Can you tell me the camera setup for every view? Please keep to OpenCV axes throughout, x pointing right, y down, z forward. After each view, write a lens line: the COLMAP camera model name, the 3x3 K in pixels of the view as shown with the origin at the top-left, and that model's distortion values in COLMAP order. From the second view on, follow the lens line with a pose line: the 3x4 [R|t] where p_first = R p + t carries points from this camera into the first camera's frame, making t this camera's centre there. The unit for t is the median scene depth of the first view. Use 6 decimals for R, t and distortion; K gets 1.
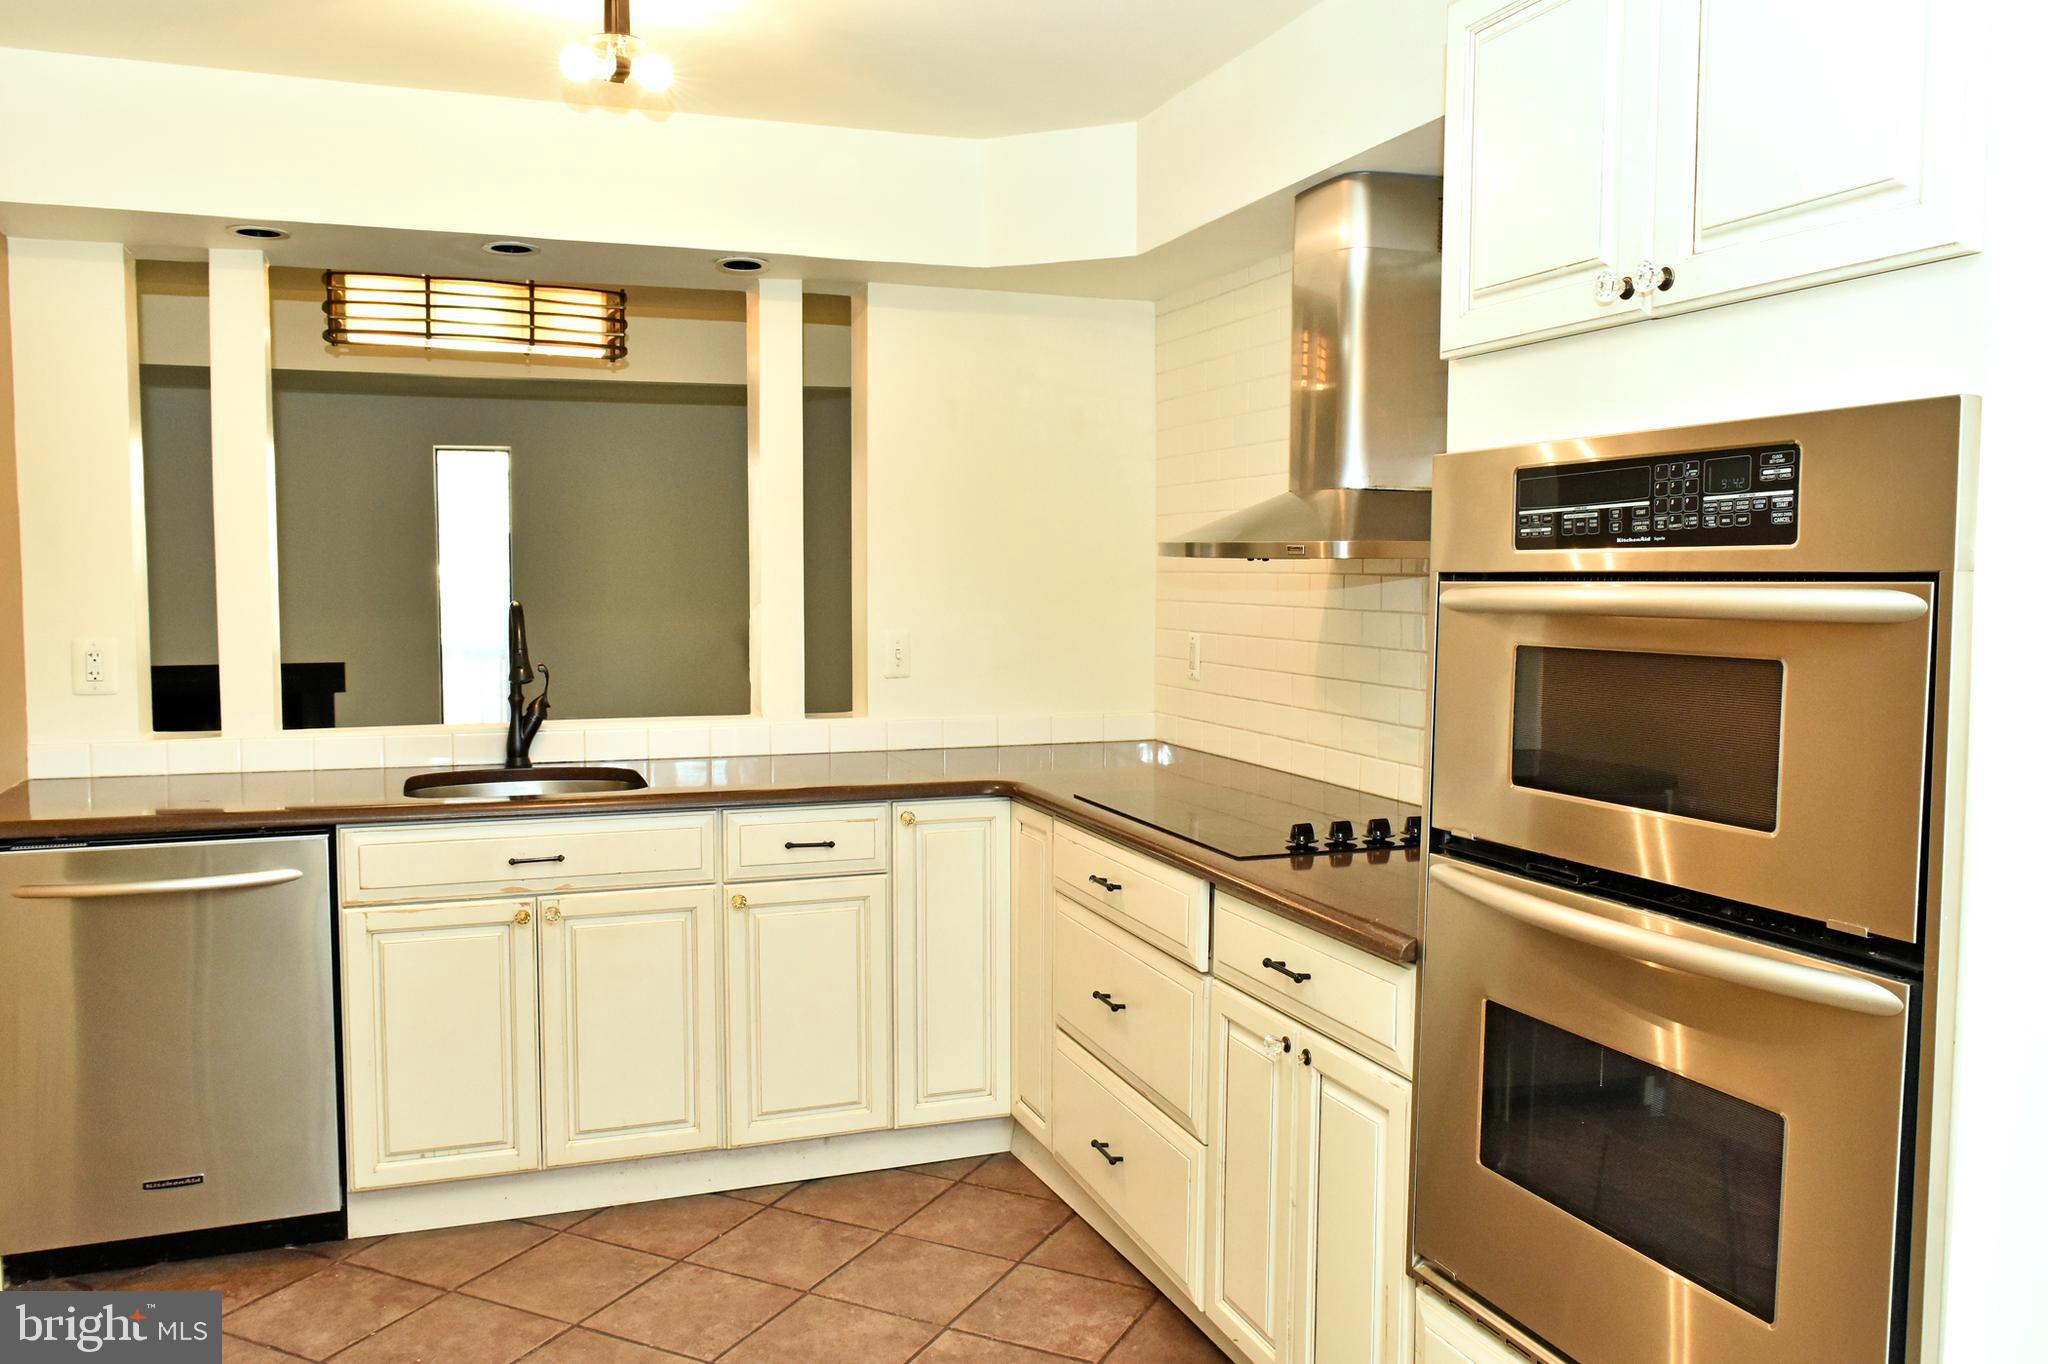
lens RADIAL K [[1595.0, 0, 1024.0], [0, 1595.0, 682.0], [0, 0, 1]] dist [-0.016737, 0.000096]
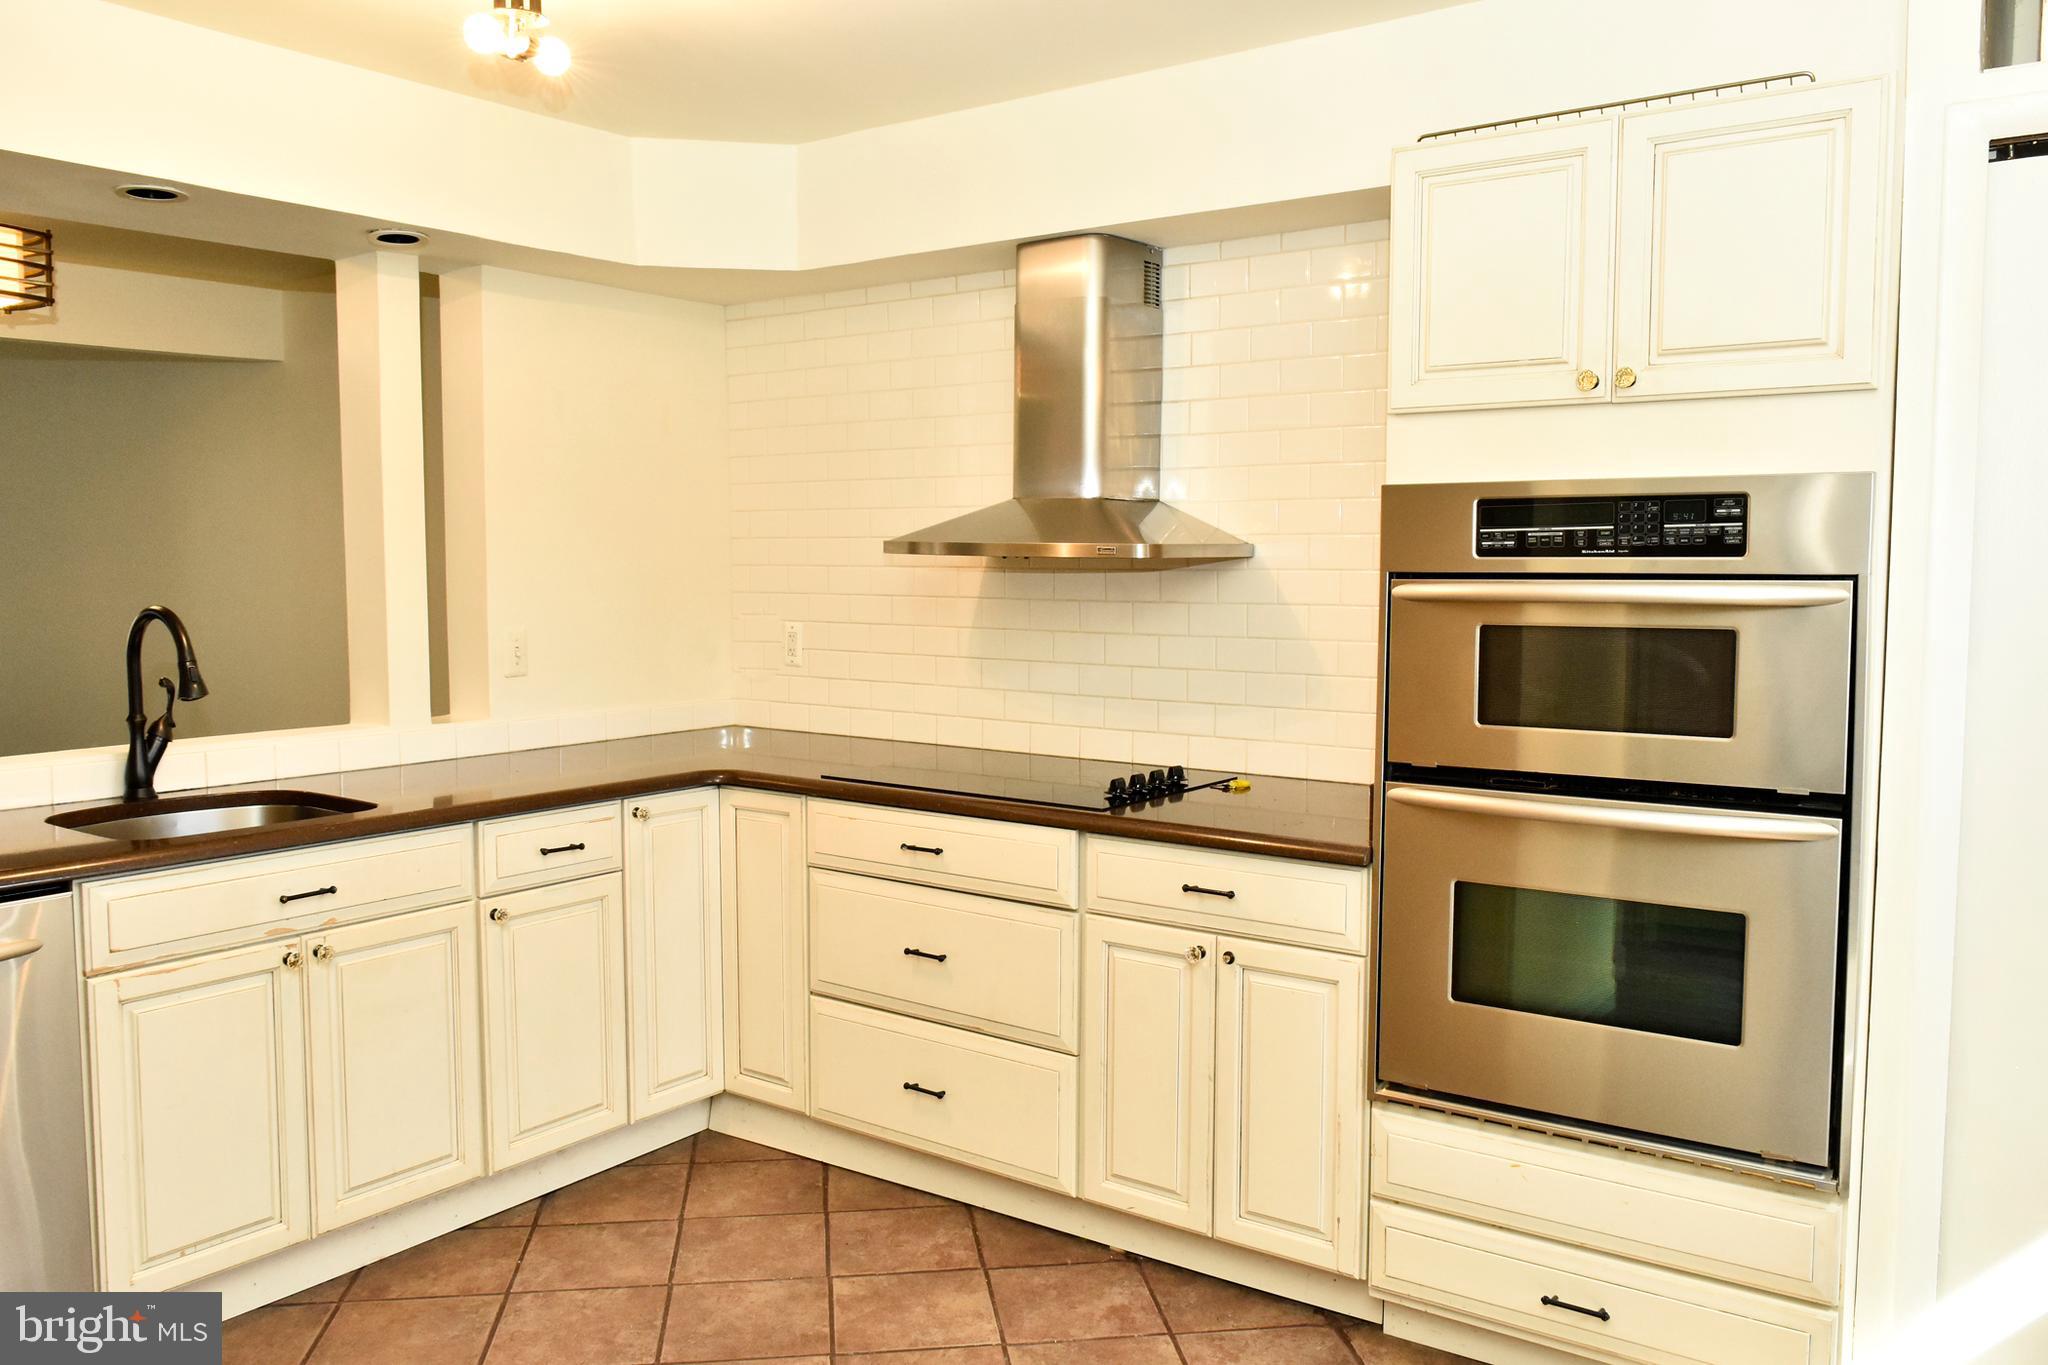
lens RADIAL K [[1587.5, 0, 1024.0], [0, 1587.5, 682.5], [0, 0, 1]] dist [-0.030570, 0.033109]
pose [[0.827920, -0.045791, 0.558974, -0.501072], [0.039416, 0.998948, 0.023453, -0.012951], [-0.559460, 0.002615, 0.828853, 0.042971]]
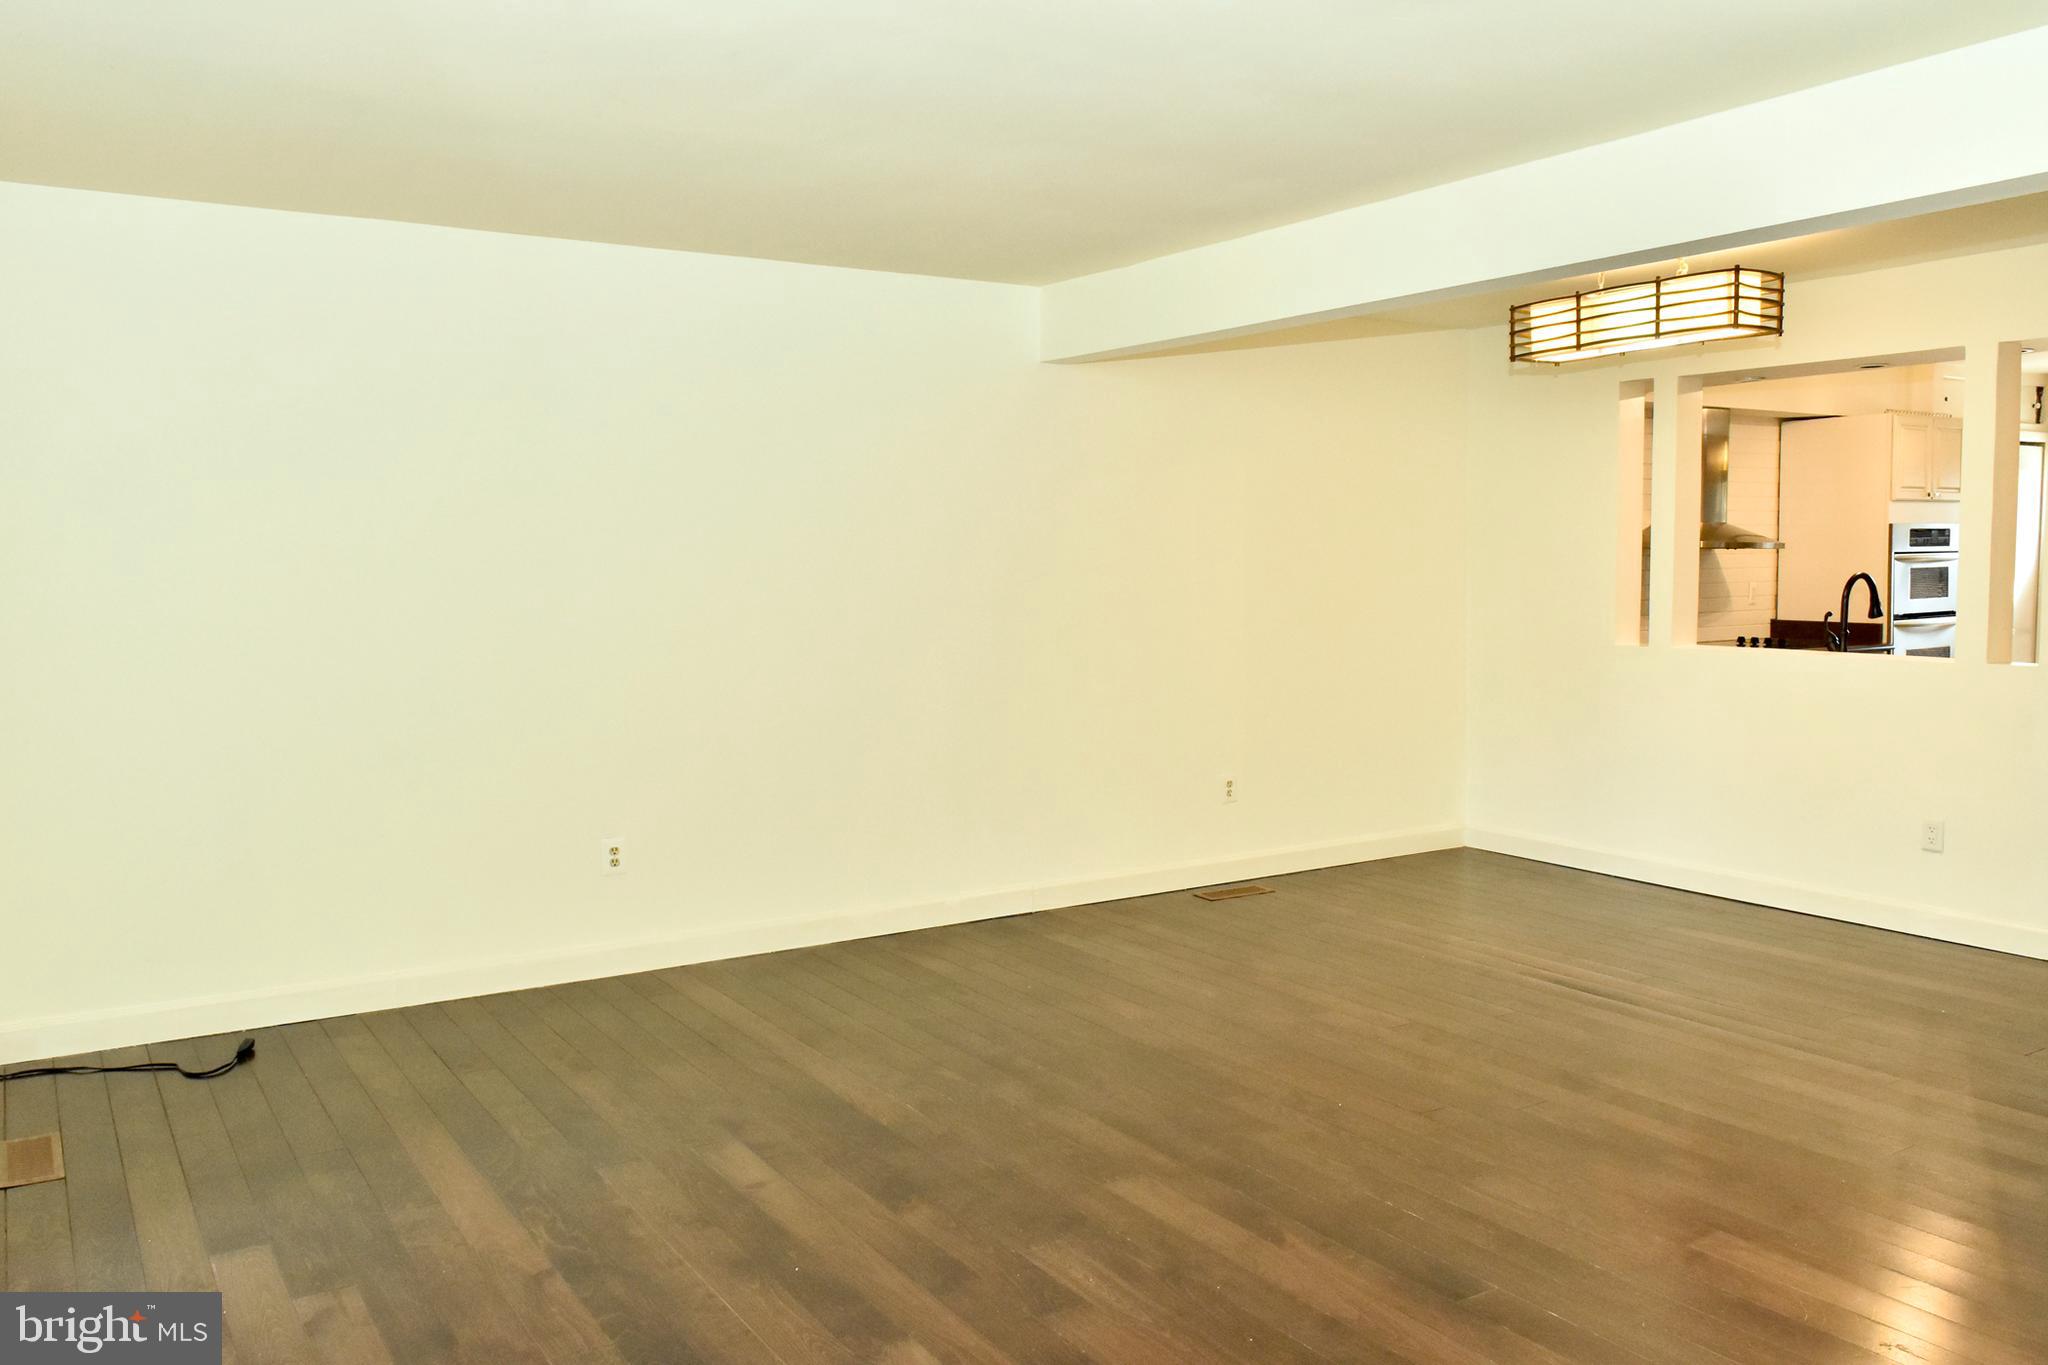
lens RADIAL K [[1587.5, 0, 1024.0], [0, 1587.5, 682.5], [0, 0, 1]] dist [-0.030570, 0.033109]
pose [[-0.228654, -0.077963, 0.970381, -2.143538], [0.077770, 0.992139, 0.098036, -0.206501], [-0.970396, 0.097883, -0.220794, 2.753073]]
